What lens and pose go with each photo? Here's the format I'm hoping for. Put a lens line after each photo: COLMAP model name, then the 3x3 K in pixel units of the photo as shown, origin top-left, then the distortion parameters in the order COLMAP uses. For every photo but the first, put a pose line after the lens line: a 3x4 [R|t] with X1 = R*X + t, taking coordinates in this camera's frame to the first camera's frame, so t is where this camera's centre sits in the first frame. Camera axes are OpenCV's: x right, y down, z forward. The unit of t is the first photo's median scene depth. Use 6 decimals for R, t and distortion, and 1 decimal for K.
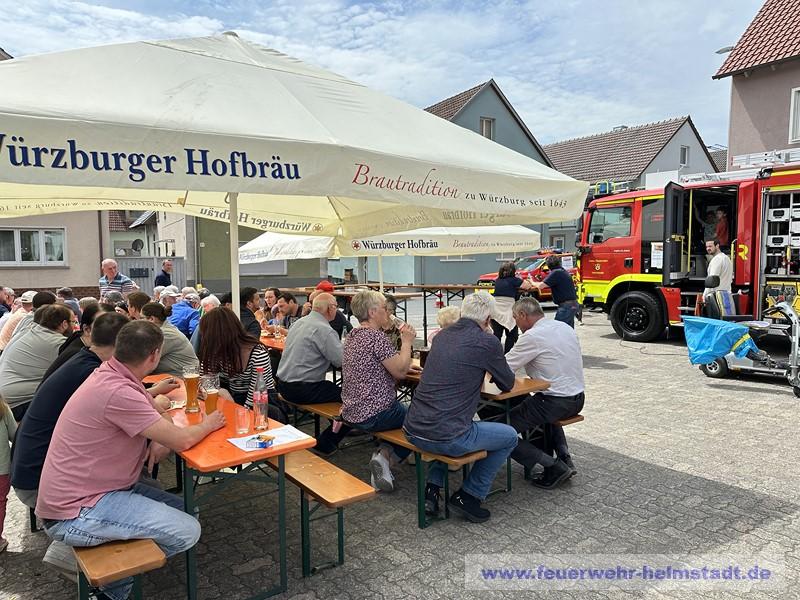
lens RADIAL K [[560.5, 0, 399.2], [0, 560.5, 300.1], [0, 0, 1]] dist [0.019830, -0.017742]
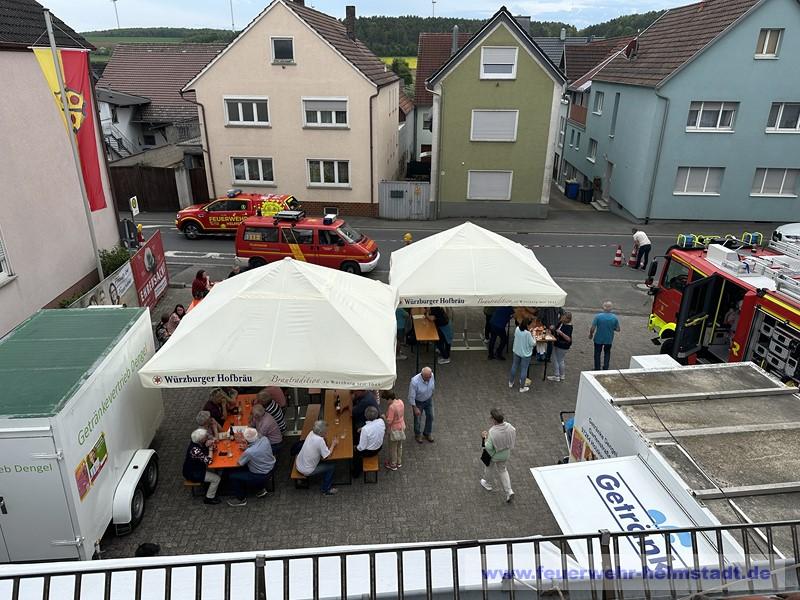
lens RADIAL K [[560.5, 0, 400.3], [0, 560.5, 303.8], [0, 0, 1]] dist [0.019830, -0.017742]
pose [[0.841055, 0.217247, -0.495409, 0.599982], [-0.060219, 0.947722, 0.313363, -0.506745], [0.537587, -0.233723, 0.810169, -0.294655]]
